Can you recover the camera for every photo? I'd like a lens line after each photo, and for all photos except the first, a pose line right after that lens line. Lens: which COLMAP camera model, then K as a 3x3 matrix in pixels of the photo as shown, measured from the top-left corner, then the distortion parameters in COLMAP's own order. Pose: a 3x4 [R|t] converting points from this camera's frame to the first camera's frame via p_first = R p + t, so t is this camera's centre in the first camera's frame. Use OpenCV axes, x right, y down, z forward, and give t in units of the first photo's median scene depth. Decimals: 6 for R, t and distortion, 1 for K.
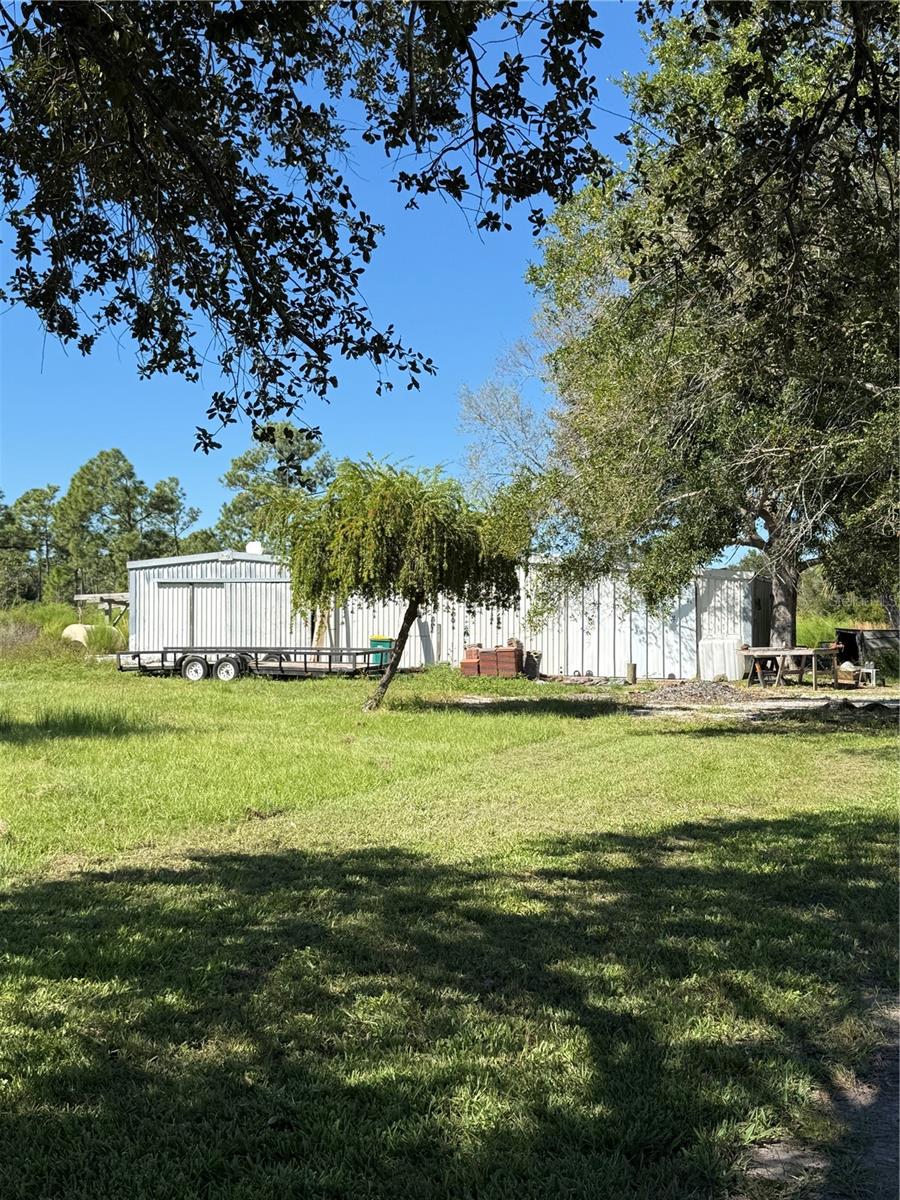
lens RADIAL K [[1300.5, 0, 450.0], [0, 1300.5, 600.0], [0, 0, 1]] dist [0.109499, -0.015579]
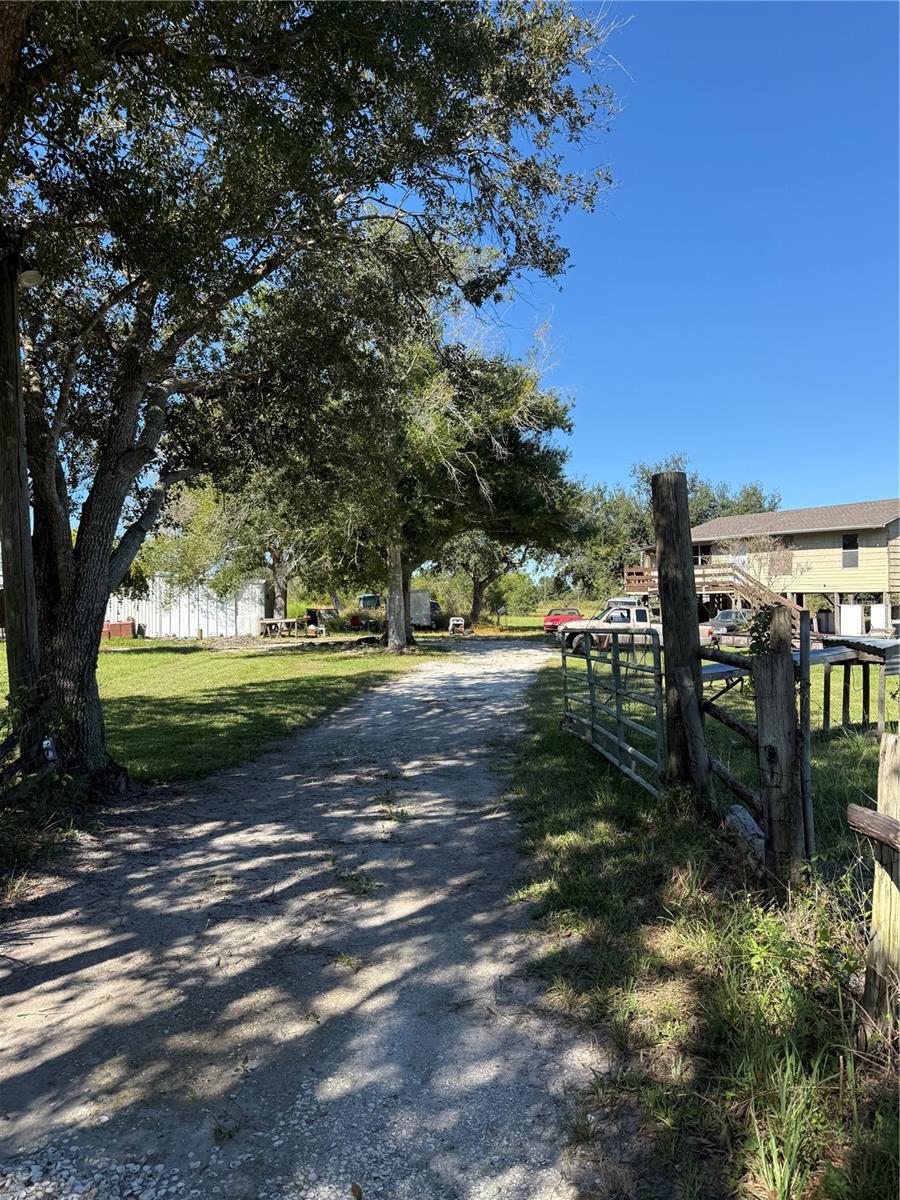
lens RADIAL K [[818.3, 0, 448.6], [0, 818.3, 598.8], [0, 0, 1]] dist [0.146701, -0.293035]
pose [[0.897025, -0.008256, 0.441903, -0.065326], [0.004660, 0.999947, 0.009223, -0.003411], [-0.441956, -0.006214, 0.897015, -0.220365]]
